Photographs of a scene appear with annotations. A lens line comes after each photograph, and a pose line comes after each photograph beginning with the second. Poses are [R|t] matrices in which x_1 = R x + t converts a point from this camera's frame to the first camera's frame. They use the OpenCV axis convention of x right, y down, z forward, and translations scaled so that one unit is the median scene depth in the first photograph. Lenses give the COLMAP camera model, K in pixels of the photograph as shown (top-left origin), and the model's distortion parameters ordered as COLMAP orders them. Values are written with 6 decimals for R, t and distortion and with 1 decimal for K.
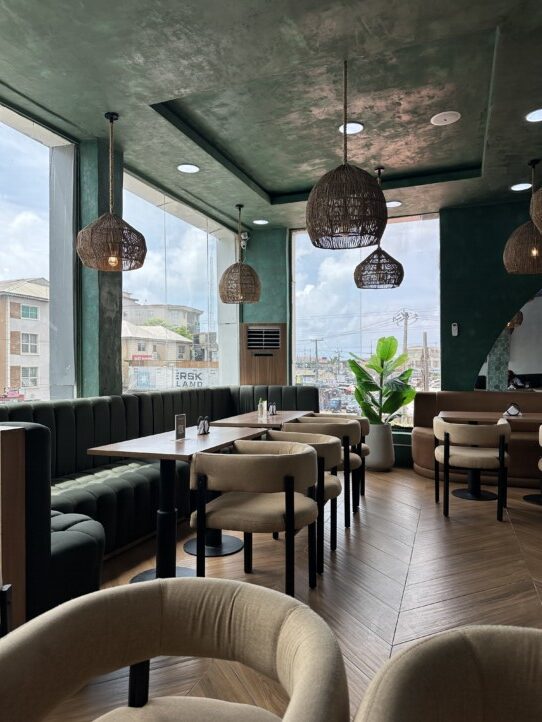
lens RADIAL K [[623.5, 0, 271.0], [0, 623.5, 361.0], [0, 0, 1]] dist [-0.005260, -0.002611]
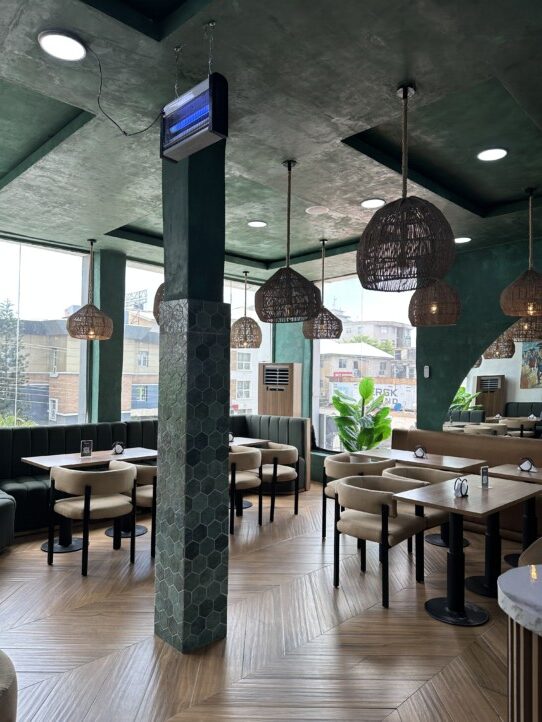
lens RADIAL K [[623.5, 0, 271.0], [0, 623.5, 361.0], [0, 0, 1]] dist [-0.005260, -0.002611]
pose [[0.909565, 0.011882, -0.415391, 0.493873], [-0.017592, 0.999796, -0.009922, -0.054887], [0.415188, 0.016332, 0.909589, -0.105250]]
